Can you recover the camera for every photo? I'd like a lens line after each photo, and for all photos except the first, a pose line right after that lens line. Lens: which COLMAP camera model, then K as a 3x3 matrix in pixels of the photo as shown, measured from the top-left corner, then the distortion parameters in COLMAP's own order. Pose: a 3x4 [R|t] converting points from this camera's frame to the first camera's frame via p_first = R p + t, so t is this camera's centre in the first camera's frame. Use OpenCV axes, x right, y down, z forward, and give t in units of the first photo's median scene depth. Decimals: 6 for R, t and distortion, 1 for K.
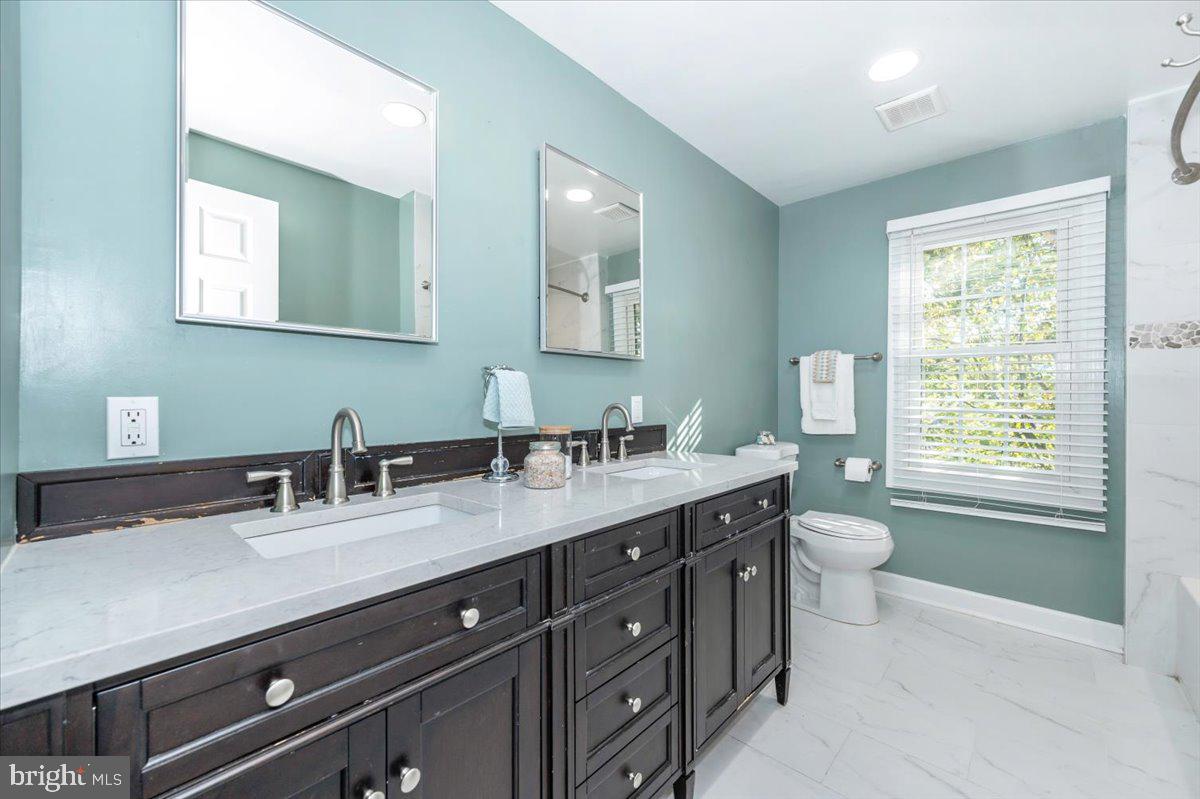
lens RADIAL K [[473.1, 0, 595.1], [0, 473.1, 395.8], [0, 0, 1]] dist [-0.000300, 0.000015]
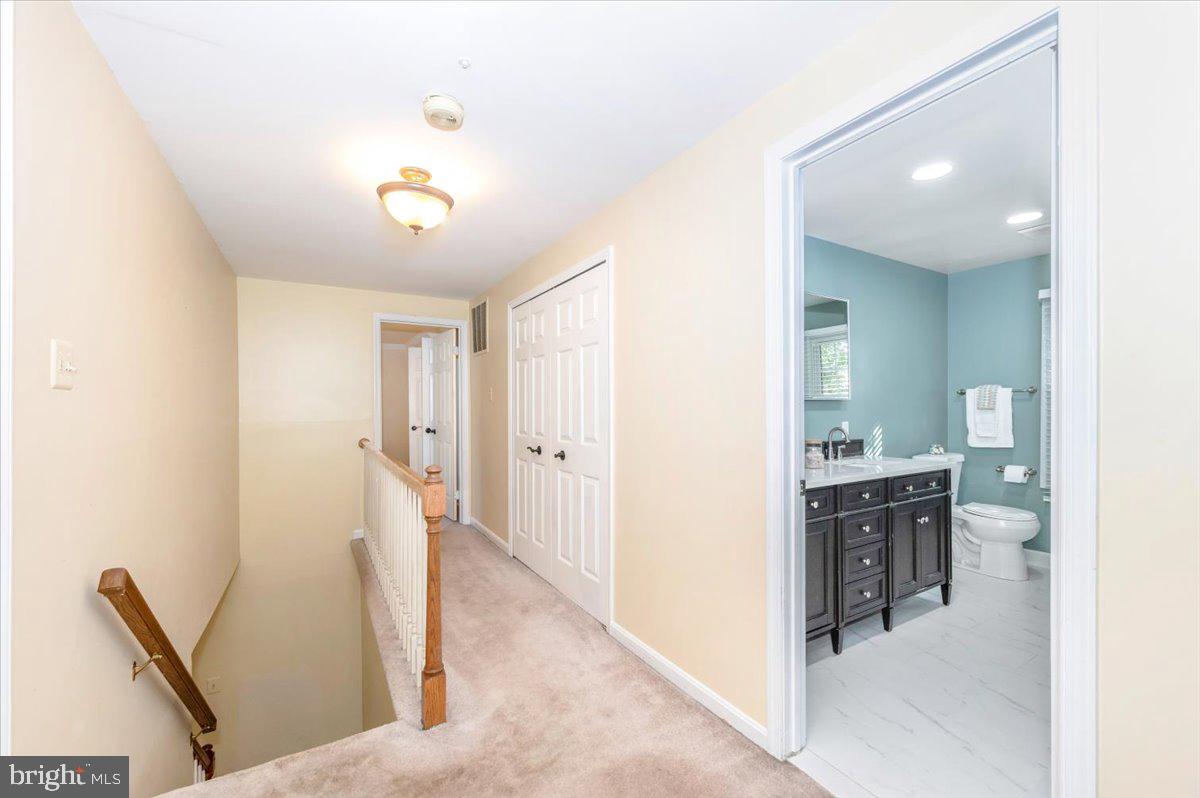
lens RADIAL K [[473.1, 0, 605.3], [0, 473.1, 407.9], [0, 0, 1]] dist [-0.000300, 0.000015]
pose [[0.962551, -0.004075, -0.271071, -0.245110], [0.004754, 0.999987, 0.001849, -0.049137], [0.271060, -0.003068, 0.962558, -0.740994]]
